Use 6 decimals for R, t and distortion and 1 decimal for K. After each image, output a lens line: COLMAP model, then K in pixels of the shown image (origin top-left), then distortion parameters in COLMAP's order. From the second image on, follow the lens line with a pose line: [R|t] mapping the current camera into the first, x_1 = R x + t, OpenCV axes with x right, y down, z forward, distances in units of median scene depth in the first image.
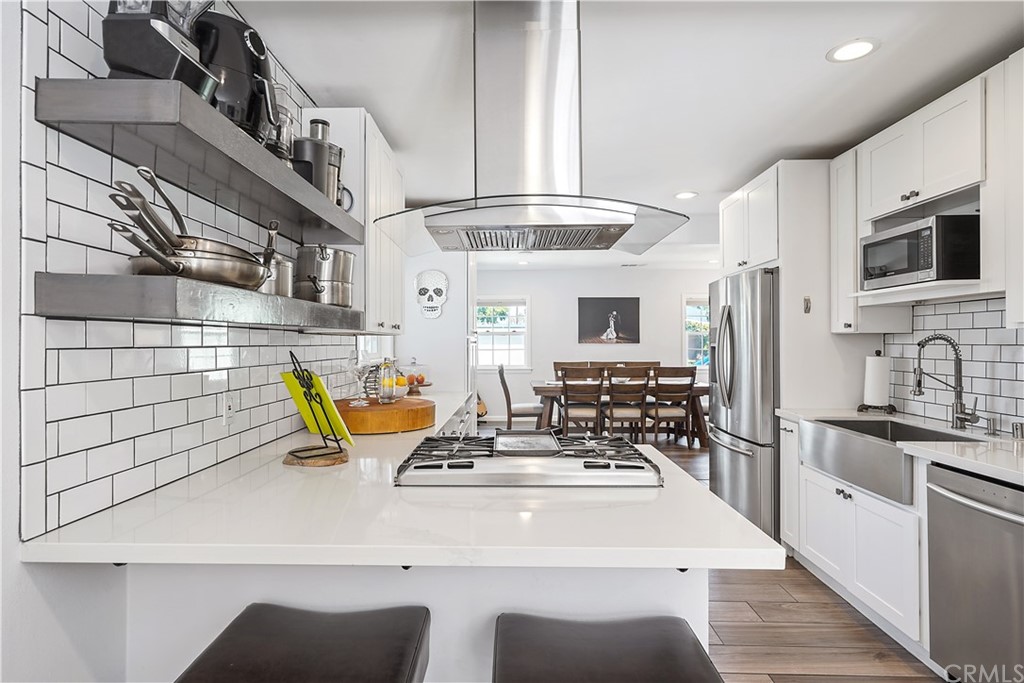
lens RADIAL K [[487.0, 0, 512.4], [0, 487.0, 340.2], [0, 0, 1]] dist [-0.015100, 0.001904]
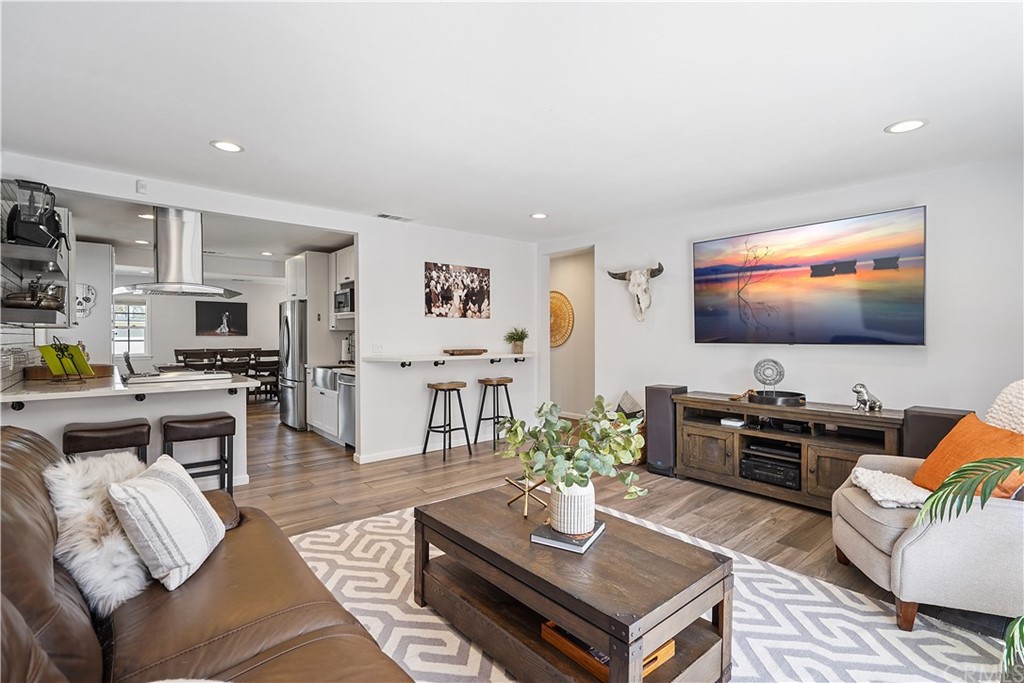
lens RADIAL K [[487.0, 0, 513.4], [0, 487.0, 341.3], [0, 0, 1]] dist [-0.015100, 0.001904]
pose [[0.751137, -0.004807, 0.660129, -0.109180], [-0.003114, 0.999937, 0.010825, 0.006206], [-0.660139, -0.010187, 0.751074, -0.714302]]
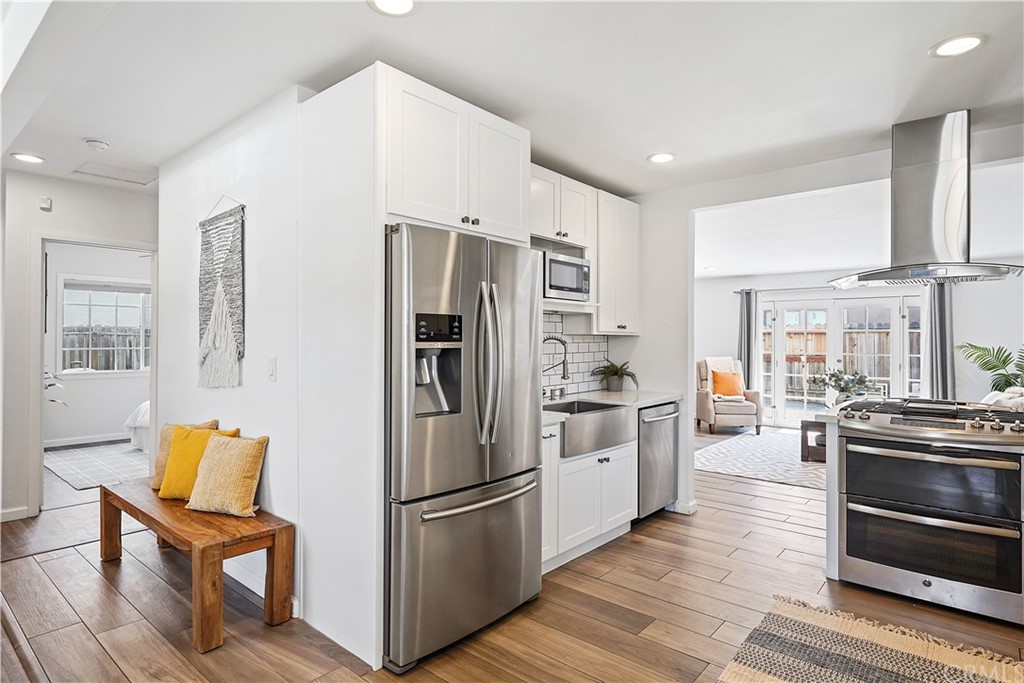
lens RADIAL K [[555.2, 0, 512.6], [0, 555.2, 336.1], [0, 0, 1]] dist [0.003954, 0.000766]
pose [[-0.768162, 0.003060, 0.640248, -0.033849], [-0.004058, 0.999945, -0.009647, 0.001968], [-0.640243, -0.010009, -0.768107, 1.065183]]
